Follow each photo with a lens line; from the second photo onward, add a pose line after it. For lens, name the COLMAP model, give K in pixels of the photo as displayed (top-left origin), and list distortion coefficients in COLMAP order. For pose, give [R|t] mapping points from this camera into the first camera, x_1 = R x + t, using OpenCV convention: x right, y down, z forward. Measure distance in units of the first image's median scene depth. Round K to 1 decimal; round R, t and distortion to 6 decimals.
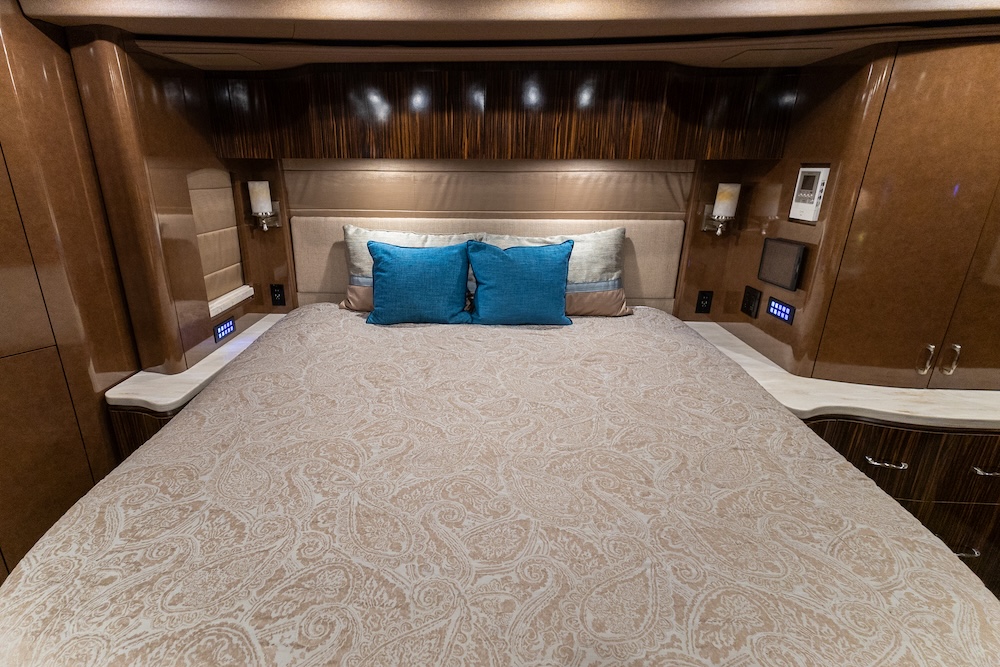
lens RADIAL K [[475.5, 0, 459.1], [0, 475.5, 331.2], [0, 0, 1]] dist [0.015240, -0.000400]
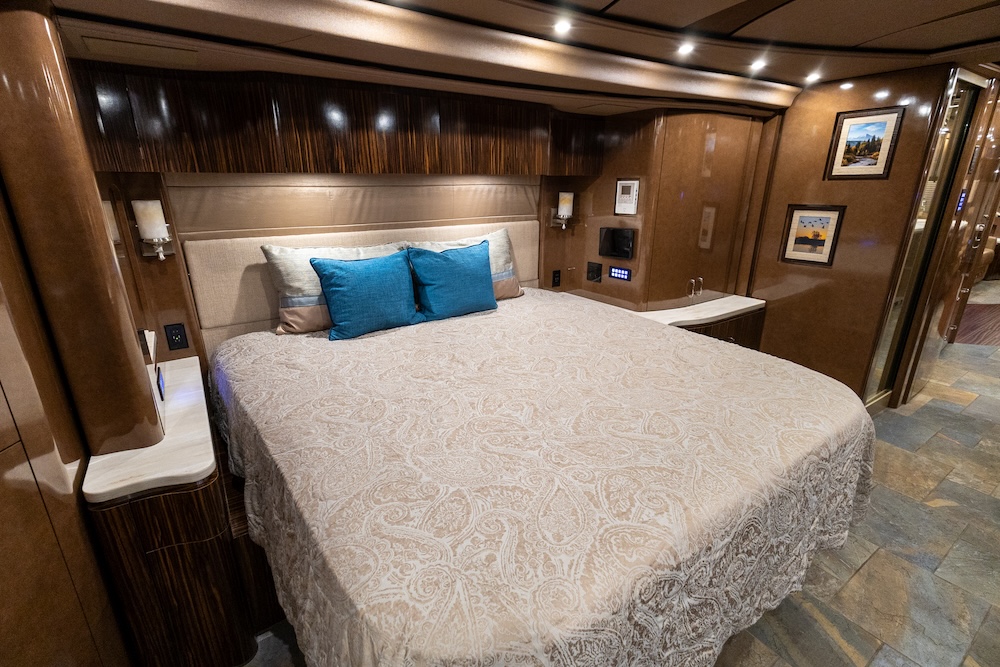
lens RADIAL K [[456.0, 0, 494.2], [0, 456.0, 327.4], [0, 0, 1]] dist [0.025291, -0.000394]
pose [[0.799420, -0.189546, 0.570088, -0.461671], [0.206372, 0.977821, 0.035721, -0.008391], [-0.564215, 0.089094, 0.820806, 0.040299]]
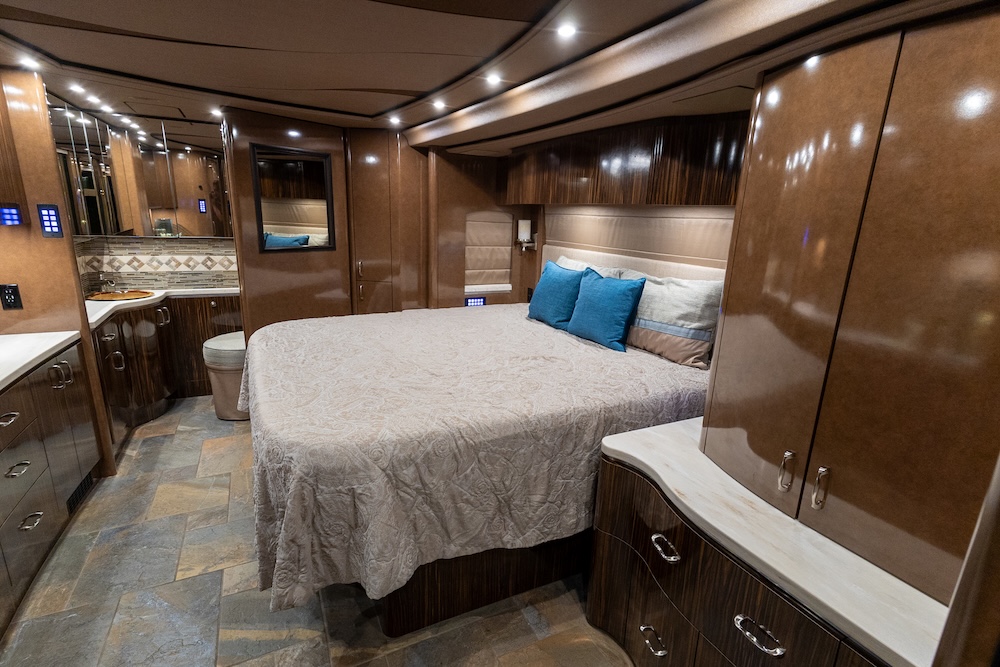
lens RADIAL K [[488.9, 0, 505.3], [0, 488.9, 343.2], [0, 0, 1]] dist [0.017383, -0.000116]
pose [[0.495995, 0.236655, -0.835454, 1.051874], [-0.315668, 0.945457, 0.080408, -0.039169], [0.808915, 0.223844, 0.543646, 0.167049]]
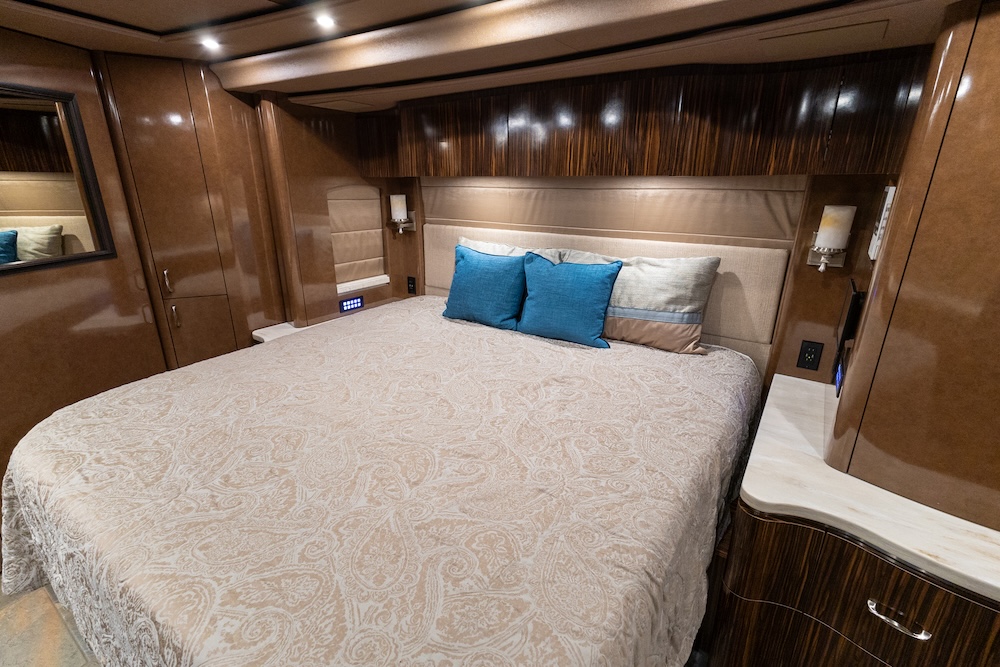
lens RADIAL K [[450.9, 0, 500.0], [0, 450.9, 333.5], [0, 0, 1]] dist [0.014511, -0.000412]
pose [[0.852908, 0.167006, -0.494628, 0.501301], [-0.173812, 0.984239, 0.032608, -0.036256], [0.492278, 0.058160, 0.868493, 0.108786]]
